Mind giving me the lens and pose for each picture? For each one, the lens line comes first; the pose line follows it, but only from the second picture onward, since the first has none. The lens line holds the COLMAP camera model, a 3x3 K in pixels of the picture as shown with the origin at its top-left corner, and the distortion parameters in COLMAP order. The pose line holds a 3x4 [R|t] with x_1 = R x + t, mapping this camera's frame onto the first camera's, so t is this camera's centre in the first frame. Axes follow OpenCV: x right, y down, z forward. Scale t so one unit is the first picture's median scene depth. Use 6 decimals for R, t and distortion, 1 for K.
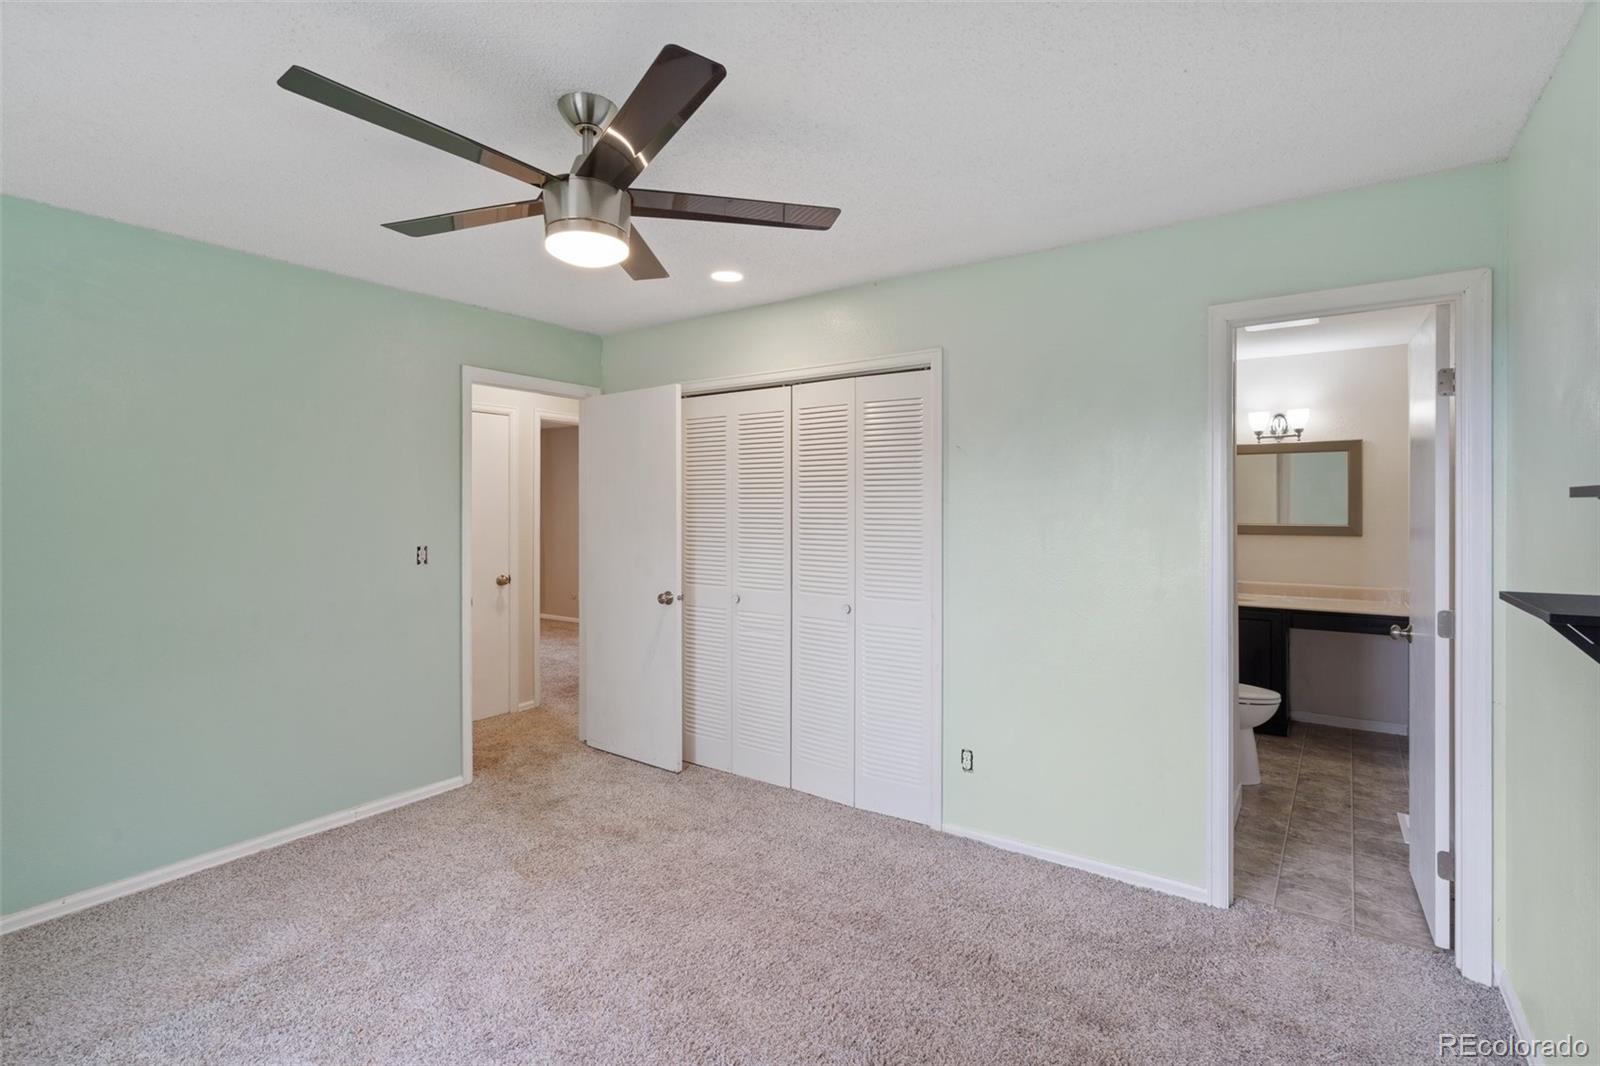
lens RADIAL K [[726.6, 0, 792.9], [0, 726.6, 506.7], [0, 0, 1]] dist [0.001739, 0.000183]
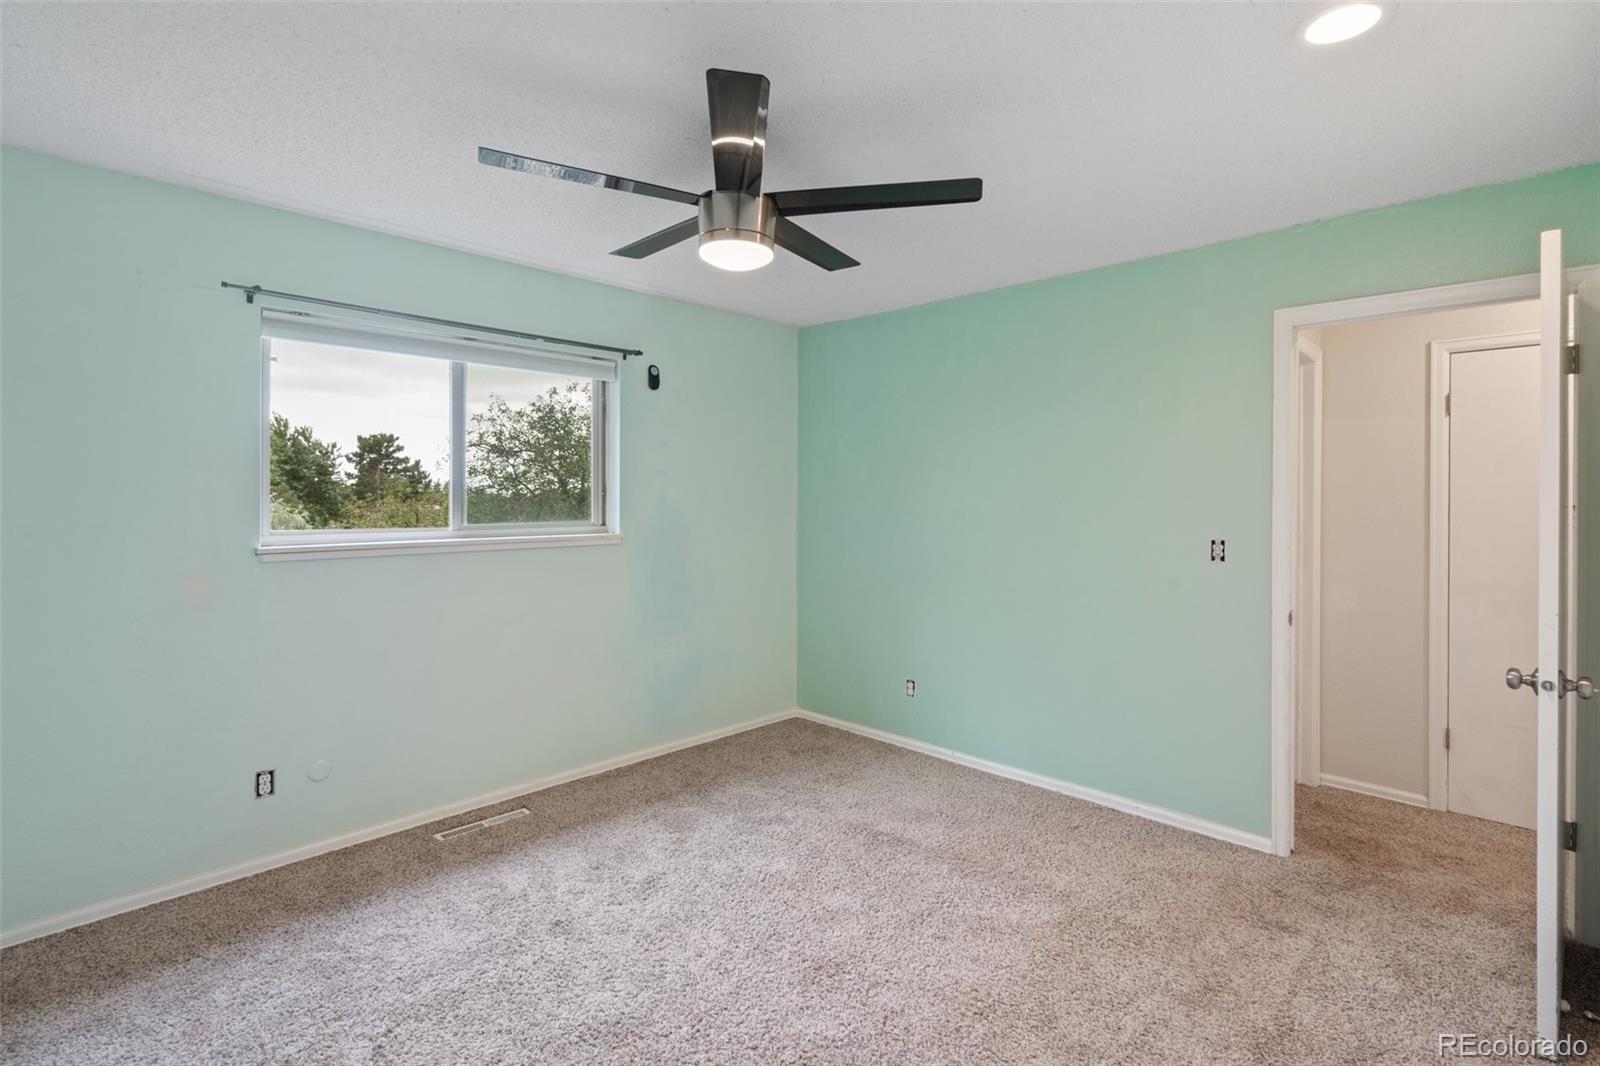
lens RADIAL K [[726.6, 0, 792.9], [0, 726.6, 506.7], [0, 0, 1]] dist [0.001739, 0.000183]
pose [[-0.139204, 0.009804, -0.990215, 0.437990], [0.000681, 0.999952, 0.009804, 0.007997], [0.990263, 0.000690, -0.139204, 0.696812]]
